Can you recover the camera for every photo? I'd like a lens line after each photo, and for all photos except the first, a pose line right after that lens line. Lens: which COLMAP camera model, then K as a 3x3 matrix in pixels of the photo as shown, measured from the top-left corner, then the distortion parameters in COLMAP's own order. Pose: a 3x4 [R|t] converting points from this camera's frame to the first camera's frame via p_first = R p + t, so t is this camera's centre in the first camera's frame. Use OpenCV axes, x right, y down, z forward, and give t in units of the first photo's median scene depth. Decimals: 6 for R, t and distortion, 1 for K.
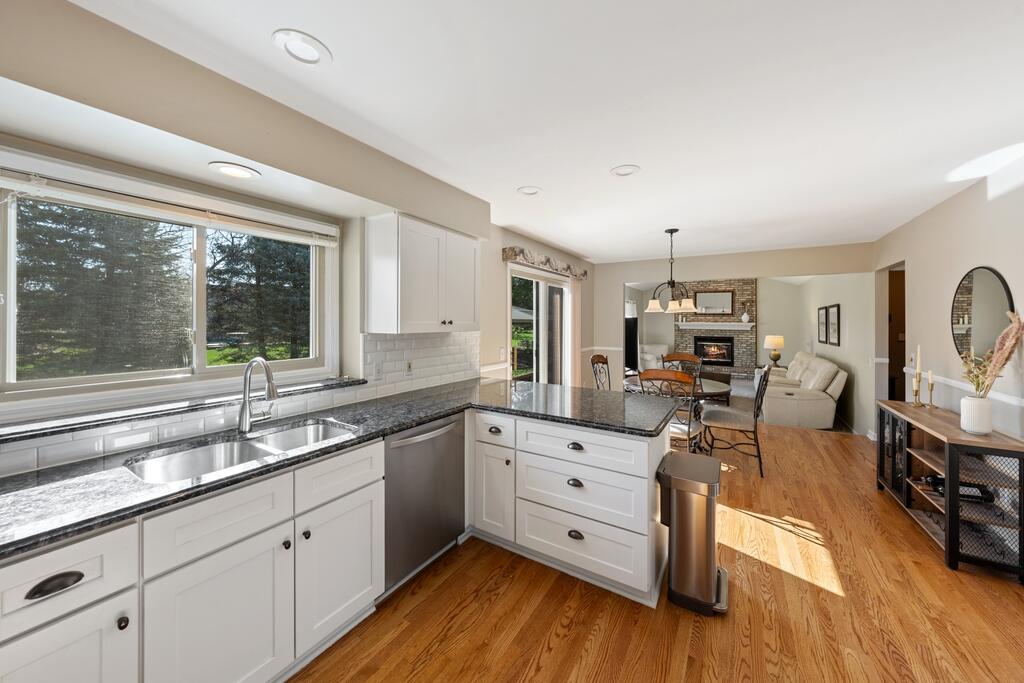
lens RADIAL K [[358.3, 0, 514.1], [0, 358.3, 322.7], [0, 0, 1]] dist [-0.000160, -0.000062]
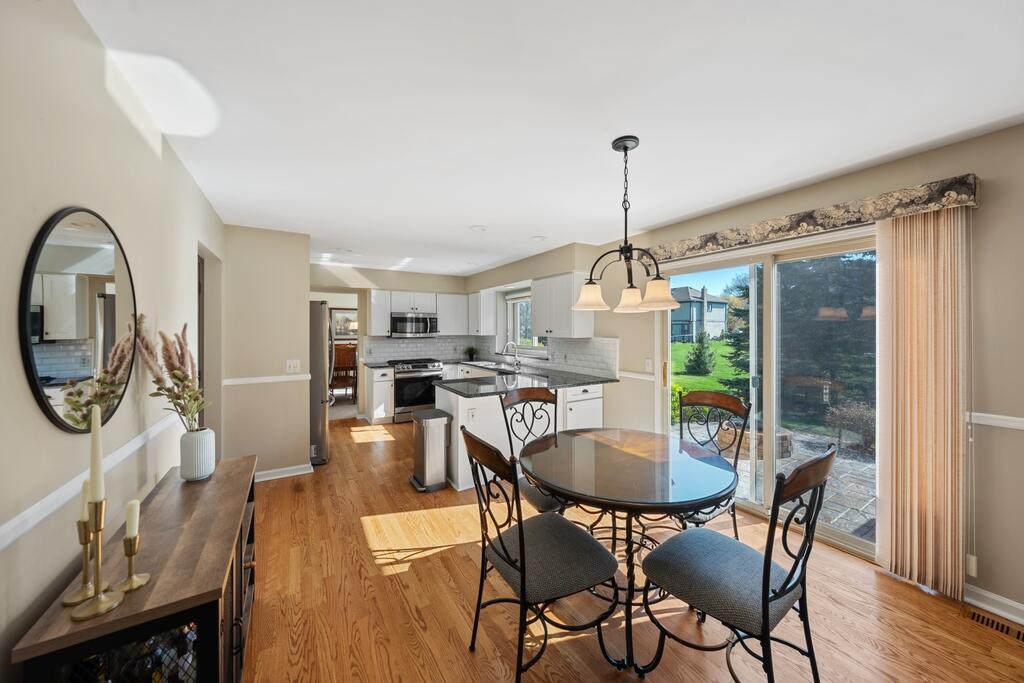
lens RADIAL K [[358.3, 0, 514.1], [0, 358.3, 322.7], [0, 0, 1]] dist [-0.000160, -0.000062]
pose [[-0.457840, -0.016305, -0.888885, 0.594395], [0.002399, 0.999805, -0.019576, -0.004145], [0.889031, -0.011096, -0.457712, 0.686373]]
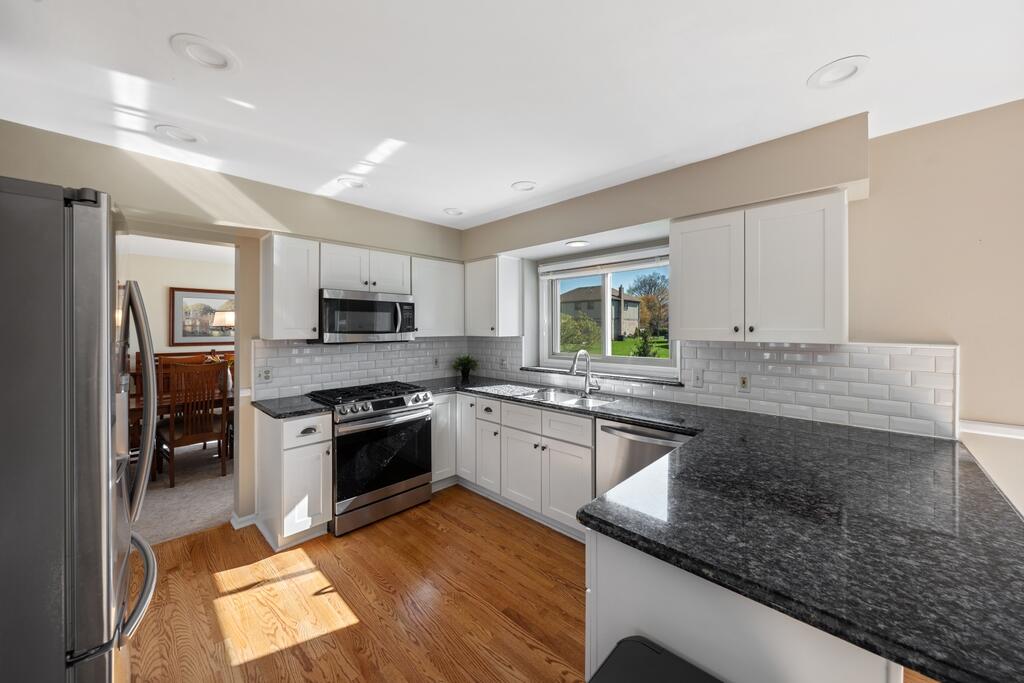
lens RADIAL K [[364.3, 0, 516.6], [0, 364.3, 323.6], [0, 0, 1]] dist [-0.001170, 0.000228]
pose [[-0.206062, -0.010247, -0.978485, 0.283372], [0.002301, 0.999937, -0.010956, -0.002487], [0.978536, -0.004509, -0.206025, 0.286292]]
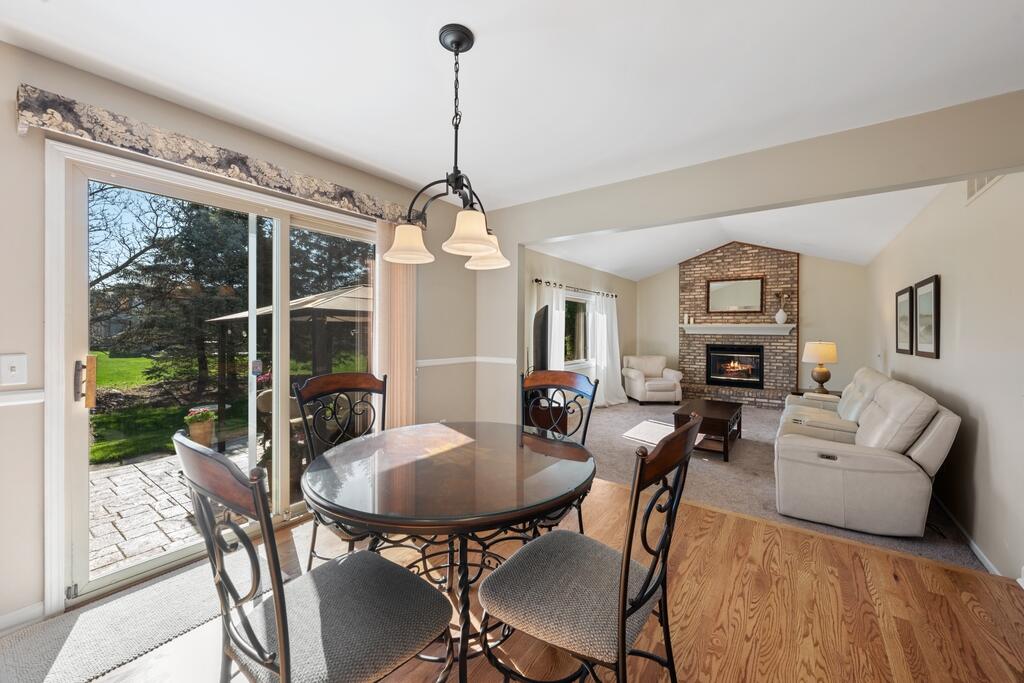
lens RADIAL K [[392.3, 0, 509.6], [0, 392.3, 336.7], [0, 0, 1]] dist [-0.002101, -0.000128]
pose [[0.996708, 0.002026, -0.081047, 0.330621], [-0.001238, 0.999951, 0.009773, 0.028403], [0.081063, -0.009641, 0.996662, 0.379095]]
